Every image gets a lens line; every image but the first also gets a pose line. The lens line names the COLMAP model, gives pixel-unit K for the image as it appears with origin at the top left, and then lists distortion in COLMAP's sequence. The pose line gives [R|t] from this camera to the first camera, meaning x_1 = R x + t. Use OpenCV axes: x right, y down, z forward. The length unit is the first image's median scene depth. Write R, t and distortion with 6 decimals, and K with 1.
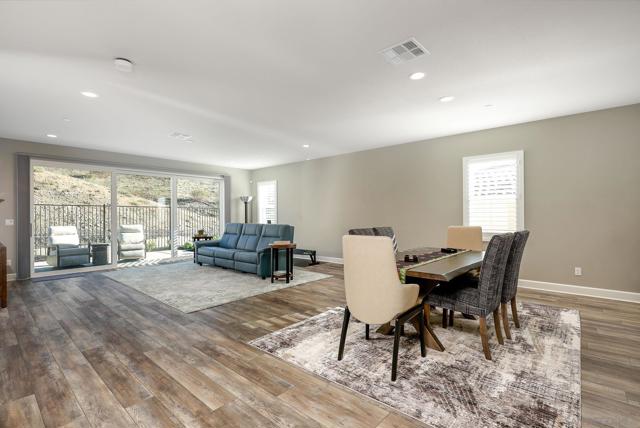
lens RADIAL K [[301.5, 0, 316.3], [0, 301.5, 214.4], [0, 0, 1]] dist [0.007668, -0.000685]
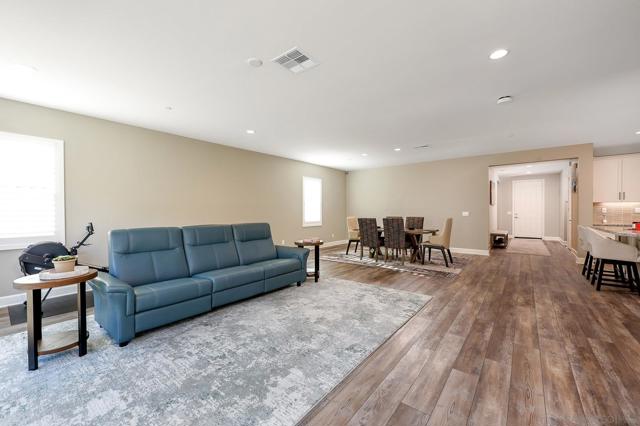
lens RADIAL K [[260.2, 0, 315.5], [0, 260.2, 212.1], [0, 0, 1]] dist [-0.002317, 0.000112]
pose [[-0.050497, 0.001868, 0.998722, -0.842810], [0.004316, 0.999989, -0.001652, 0.006217], [-0.998715, 0.004227, -0.050505, 0.909914]]
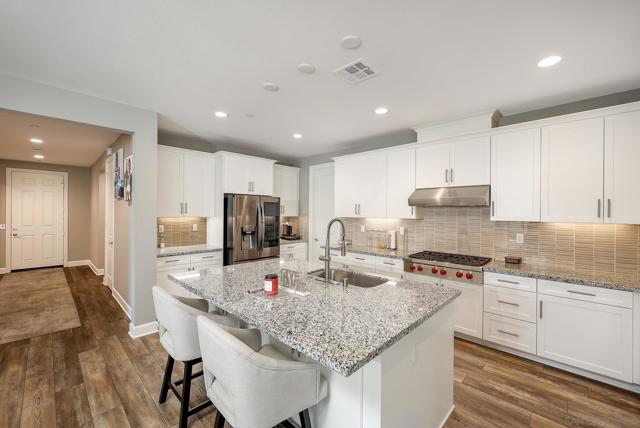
lens RADIAL K [[260.2, 0, 317.4], [0, 260.2, 212.4], [0, 0, 1]] dist [-0.002317, 0.000112]
pose [[-0.999406, 0.004047, 0.034221, -0.297936], [0.004153, 0.999987, 0.003041, -0.041251], [-0.034208, 0.003181, -0.999410, 0.372490]]
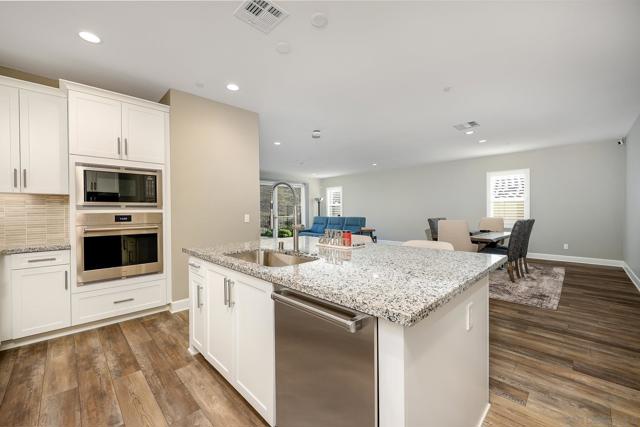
lens RADIAL K [[260.2, 0, 315.1], [0, 260.2, 212.8], [0, 0, 1]] dist [-0.002317, 0.000112]
pose [[0.997182, 0.001897, -0.074997, -0.245558], [-0.001449, 0.999981, 0.006030, 0.004616], [0.075007, -0.005904, 0.997166, -0.323527]]
